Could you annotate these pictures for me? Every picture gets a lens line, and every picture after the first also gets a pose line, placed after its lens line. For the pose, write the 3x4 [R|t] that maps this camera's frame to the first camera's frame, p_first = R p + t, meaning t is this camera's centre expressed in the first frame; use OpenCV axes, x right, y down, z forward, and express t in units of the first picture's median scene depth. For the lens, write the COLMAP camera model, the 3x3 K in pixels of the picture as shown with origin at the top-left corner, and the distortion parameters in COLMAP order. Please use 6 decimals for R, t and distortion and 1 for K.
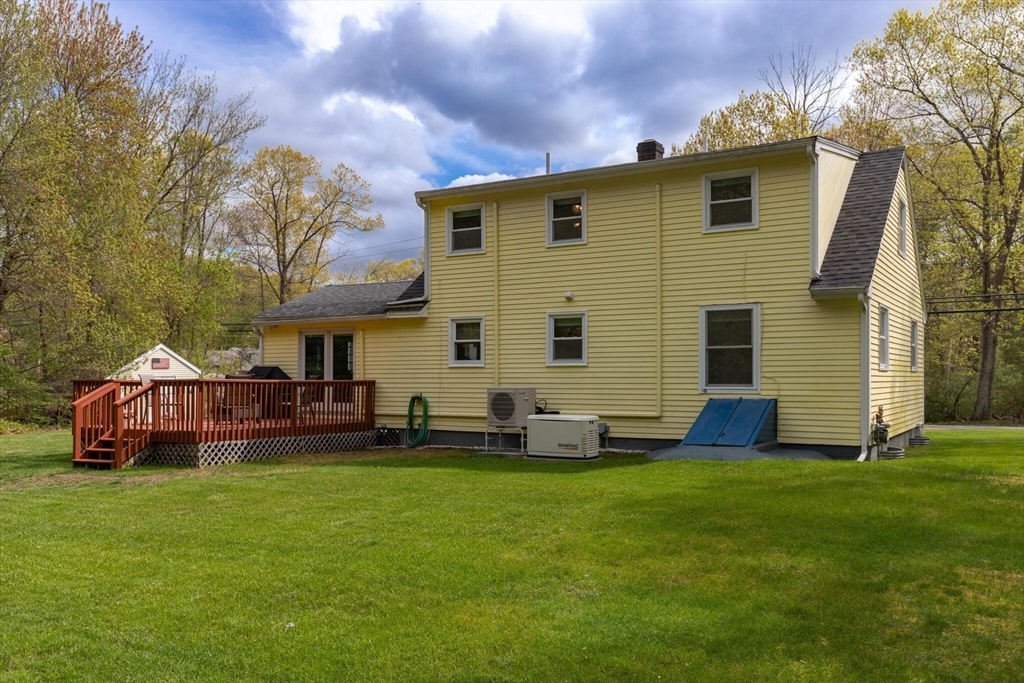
lens RADIAL K [[902.5, 0, 503.0], [0, 902.5, 366.8], [0, 0, 1]] dist [0.008699, 0.012870]
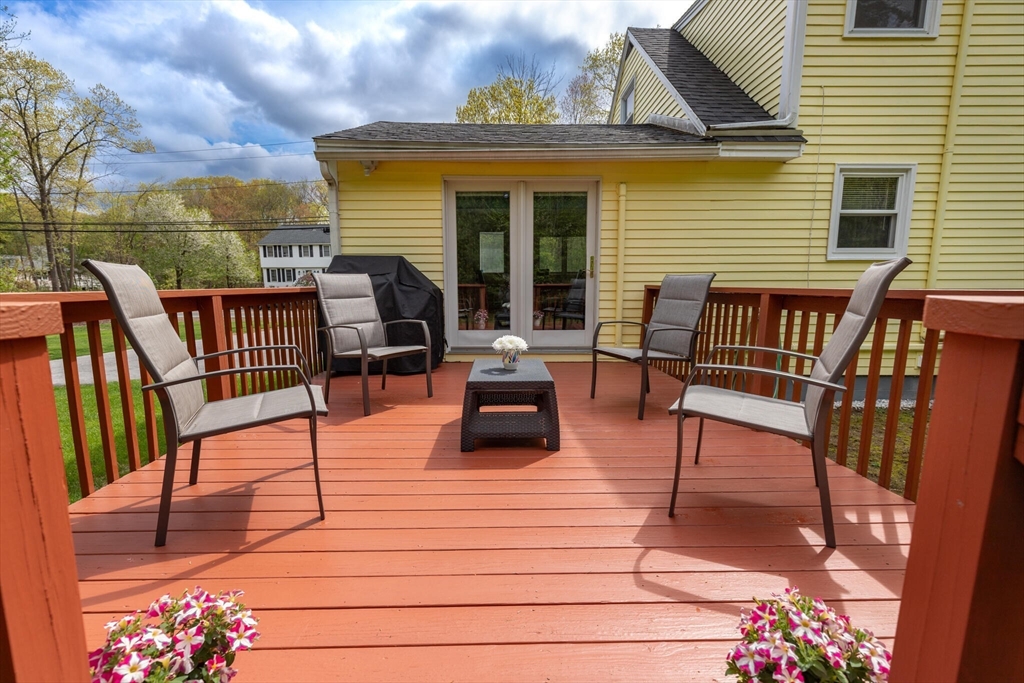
lens RADIAL K [[476.8, 0, 503.9], [0, 476.8, 348.1], [0, 0, 1]] dist [0.005801, -0.002770]
pose [[0.847626, -0.074504, 0.525337, -0.383534], [-0.005723, 0.988751, 0.149460, 0.010694], [-0.530563, -0.129692, 0.837665, 0.869109]]
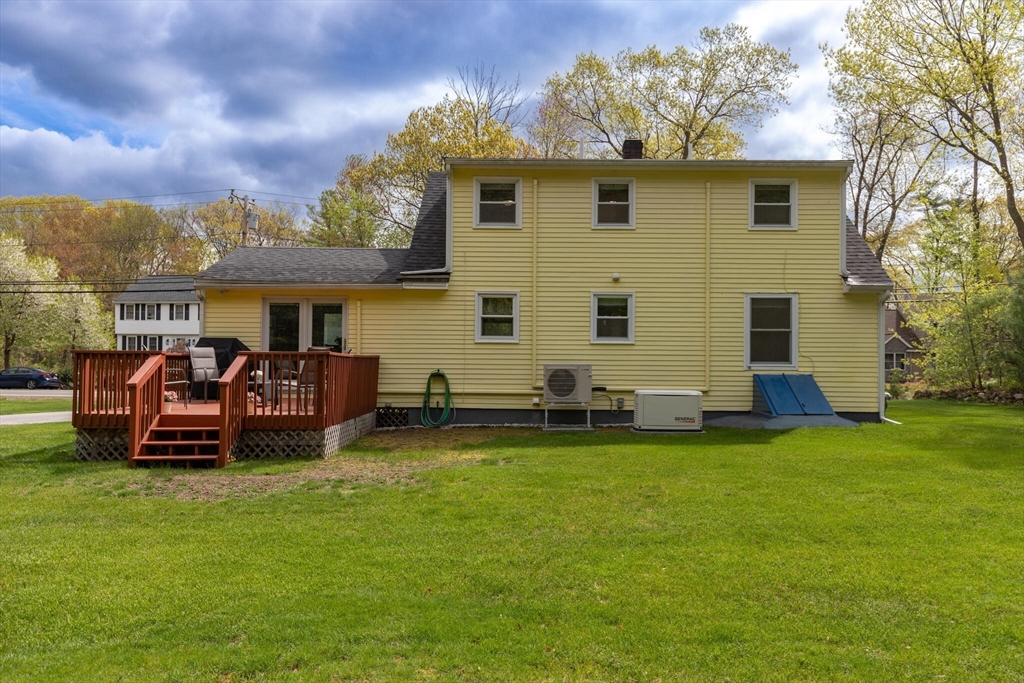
lens RADIAL K [[850.6, 0, 514.6], [0, 850.6, 336.6], [0, 0, 1]] dist [-0.002839, -0.013151]
pose [[0.851674, 0.021265, 0.523640, -0.508092], [-0.015954, 0.999765, -0.014652, 0.006715], [-0.523829, 0.004125, 0.851813, 0.205796]]
